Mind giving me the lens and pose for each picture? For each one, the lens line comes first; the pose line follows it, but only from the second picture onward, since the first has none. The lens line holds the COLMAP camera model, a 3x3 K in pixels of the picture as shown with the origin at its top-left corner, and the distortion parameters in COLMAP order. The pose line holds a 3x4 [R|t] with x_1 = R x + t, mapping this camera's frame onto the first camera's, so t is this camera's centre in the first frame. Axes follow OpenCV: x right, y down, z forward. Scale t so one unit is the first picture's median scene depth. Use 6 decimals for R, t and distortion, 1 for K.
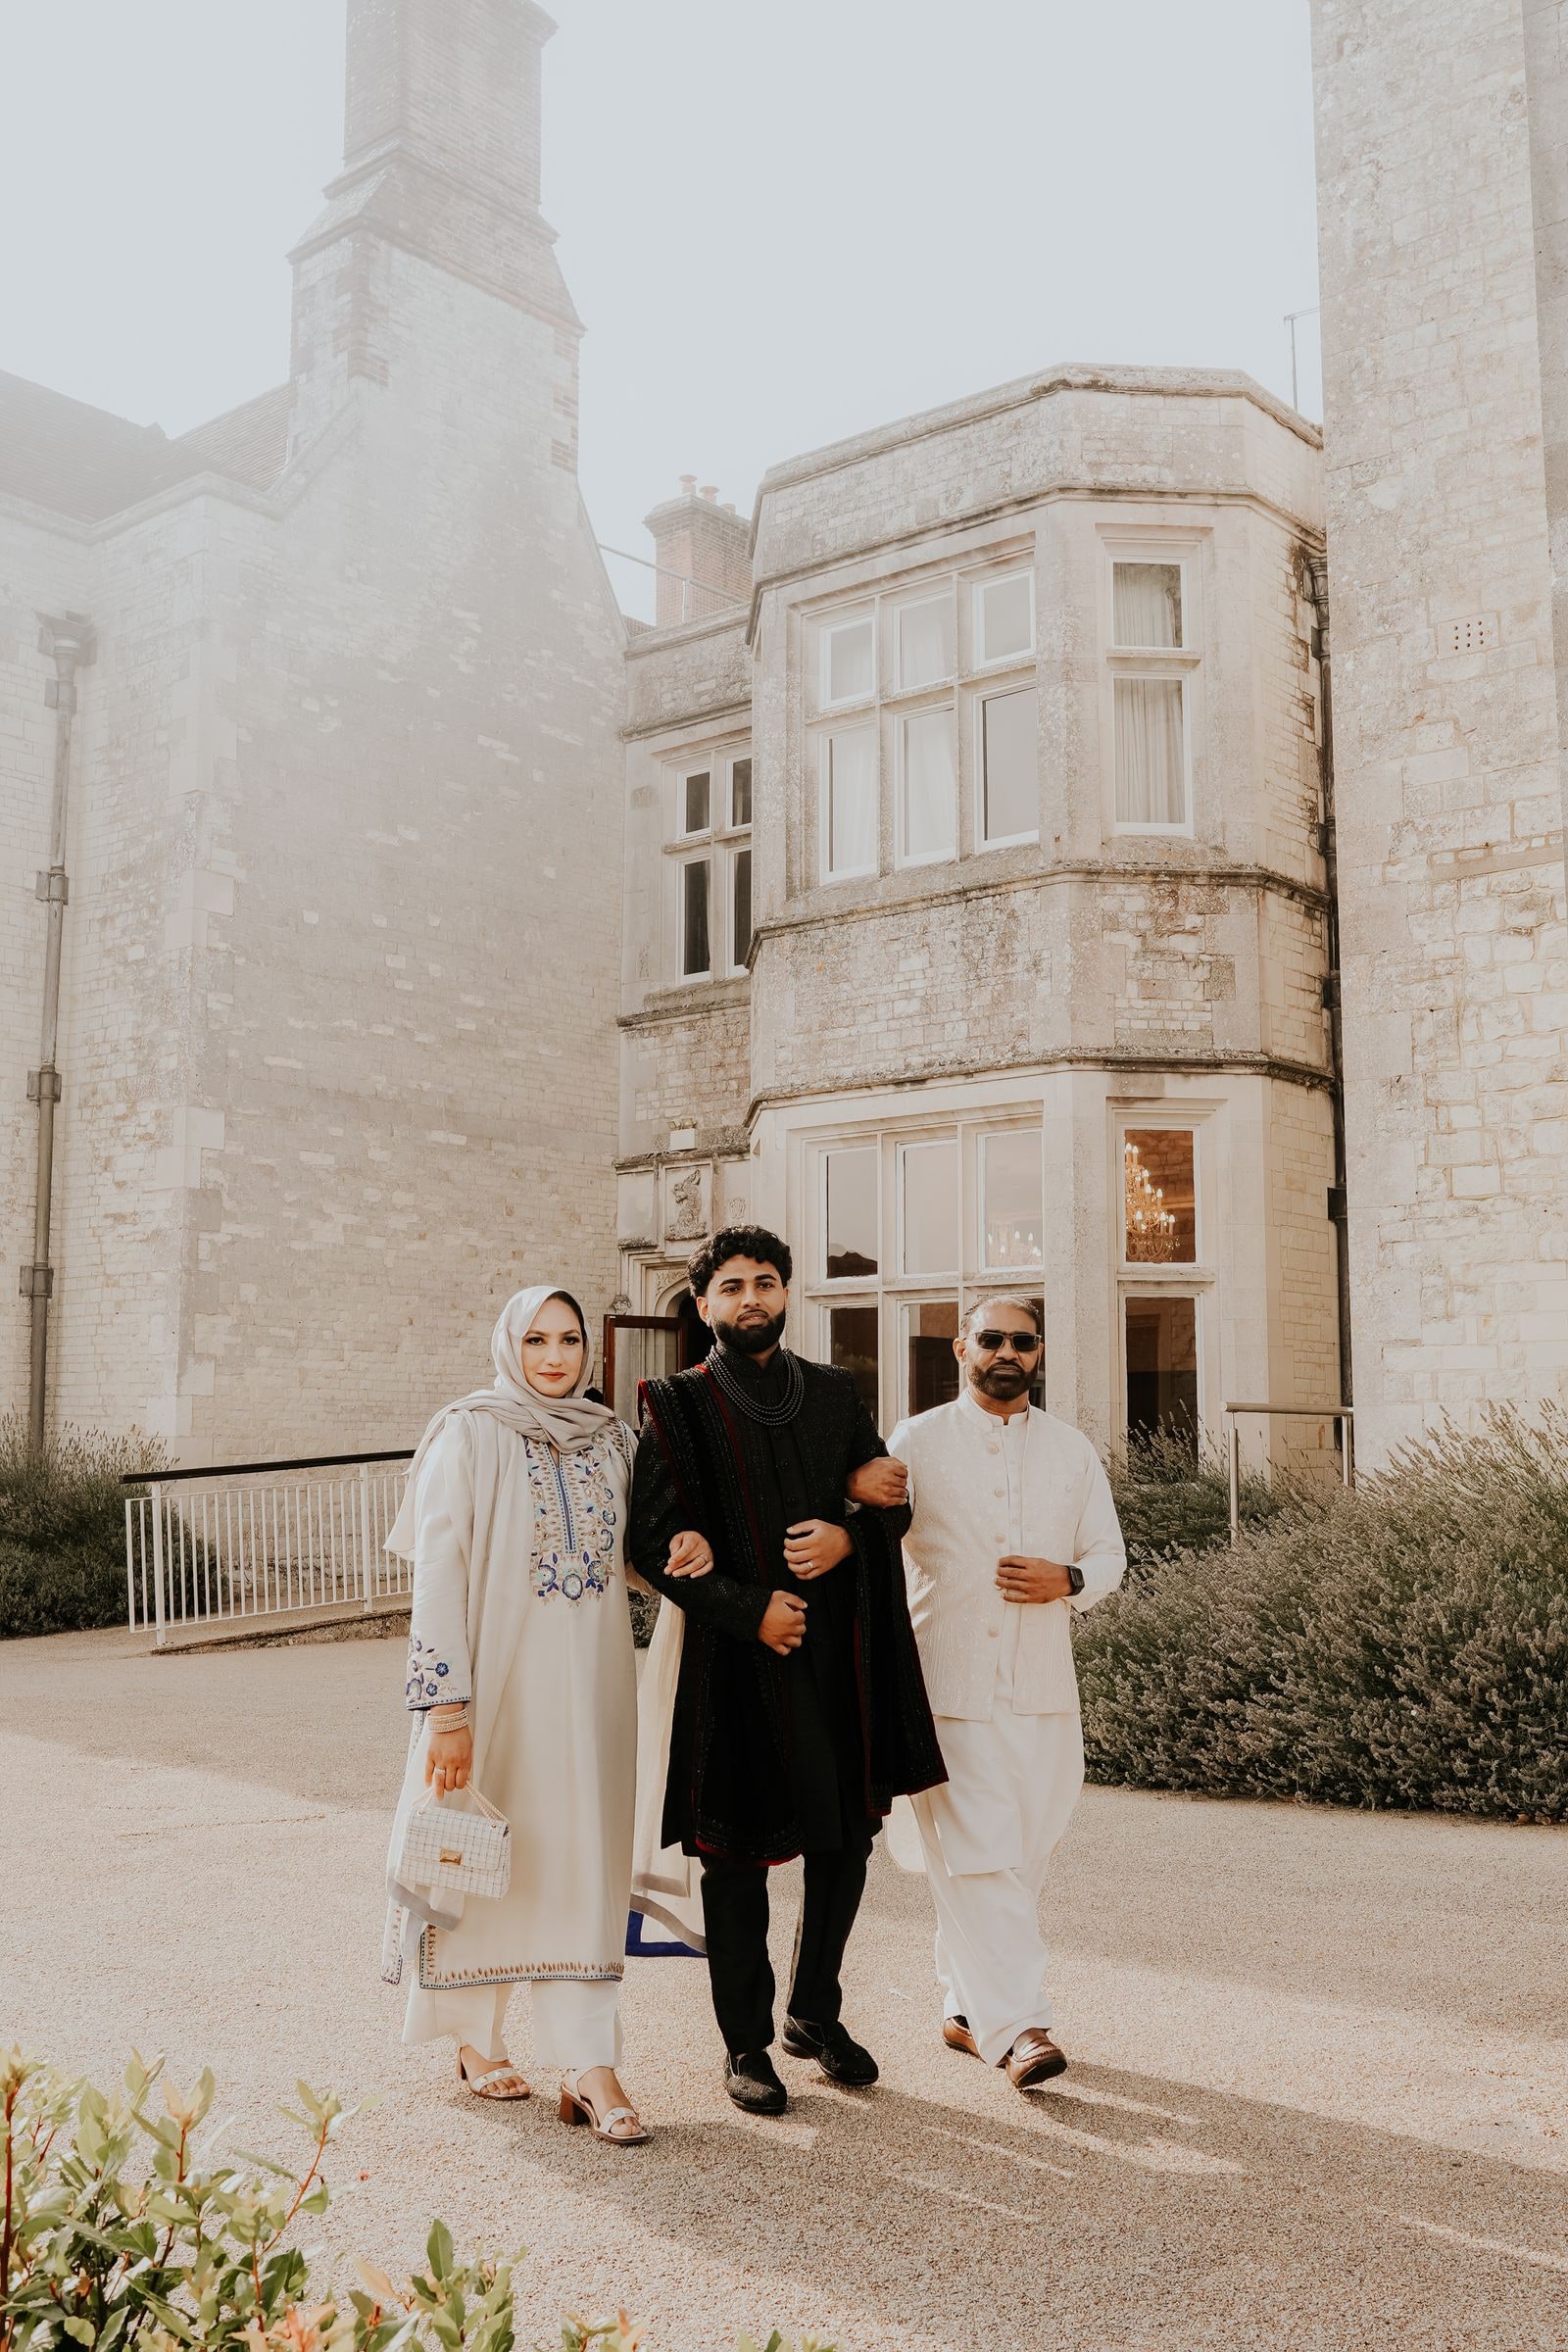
lens RADIAL K [[2346.2, 0, 770.1], [0, 2346.2, 1170.1], [0, 0, 1]] dist [-0.015699, 0.000000]
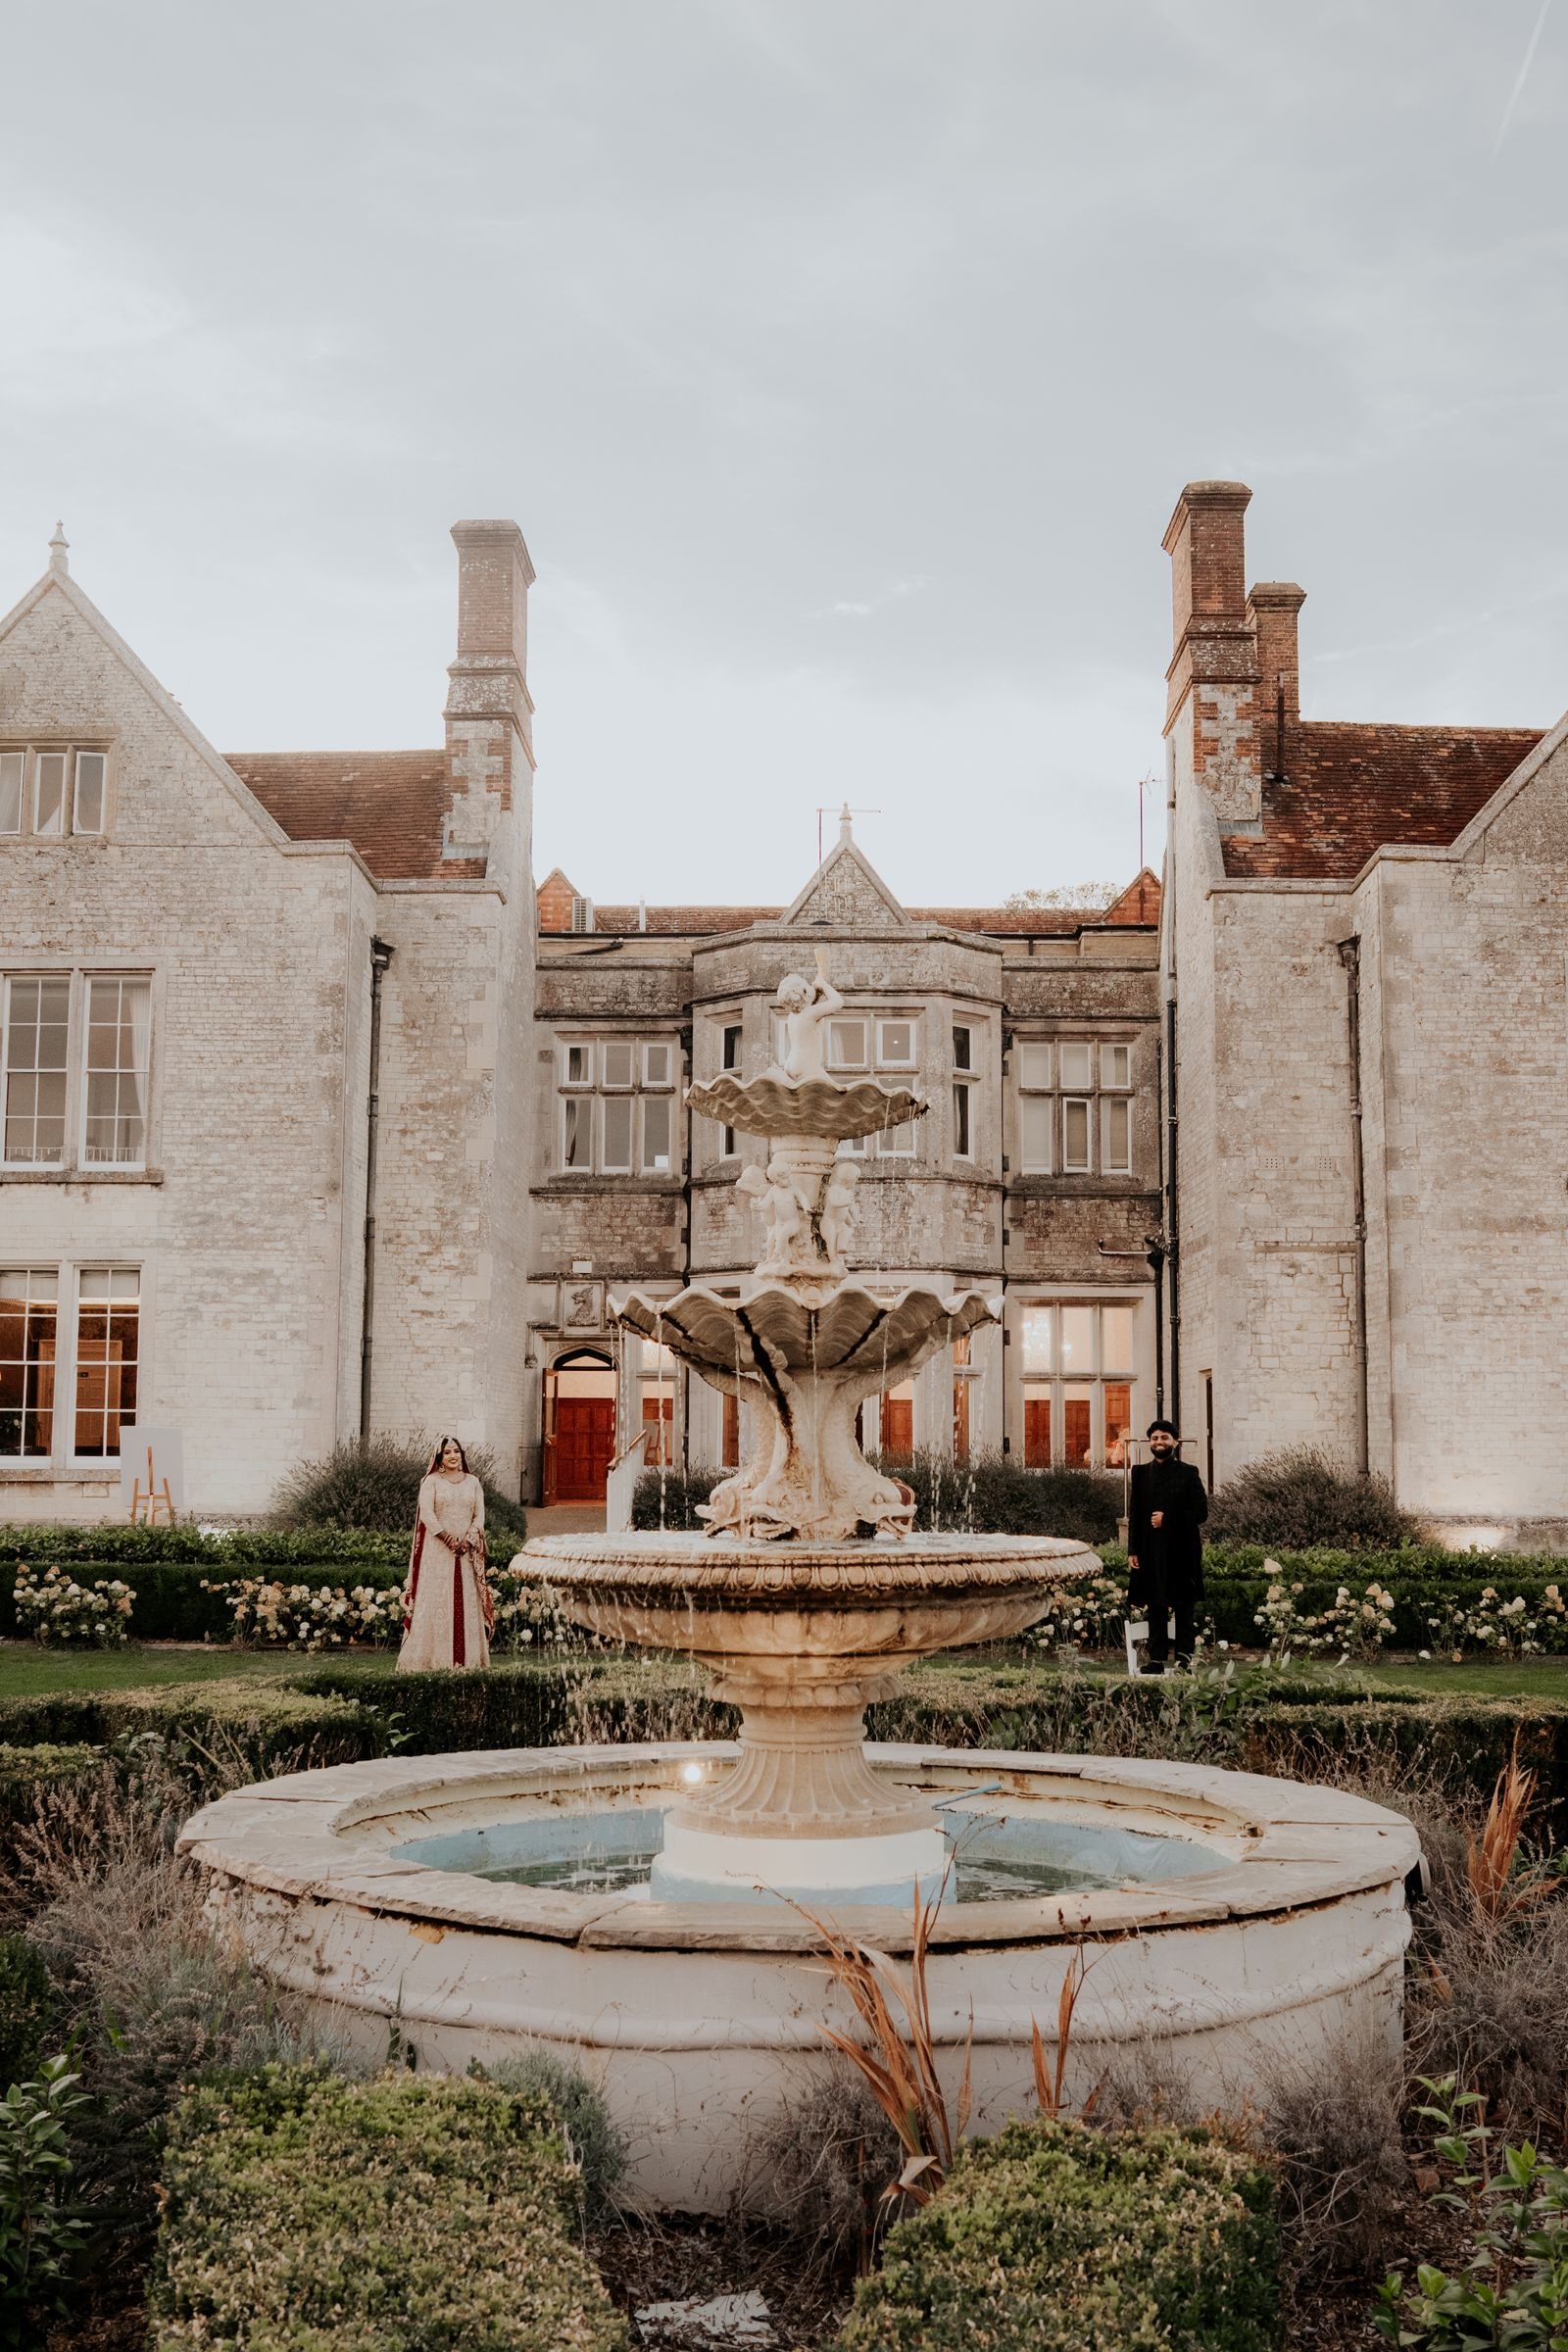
lens RADIAL K [[2346.2, 0, 778.6], [0, 2346.2, 1186.8], [0, 0, 1]] dist [-0.015699, 0.000000]
pose [[0.771562, 0.073435, 0.631901, -1.235906], [-0.085274, 0.996289, -0.011661, -0.077568], [-0.630412, -0.044888, 0.774961, -0.507343]]
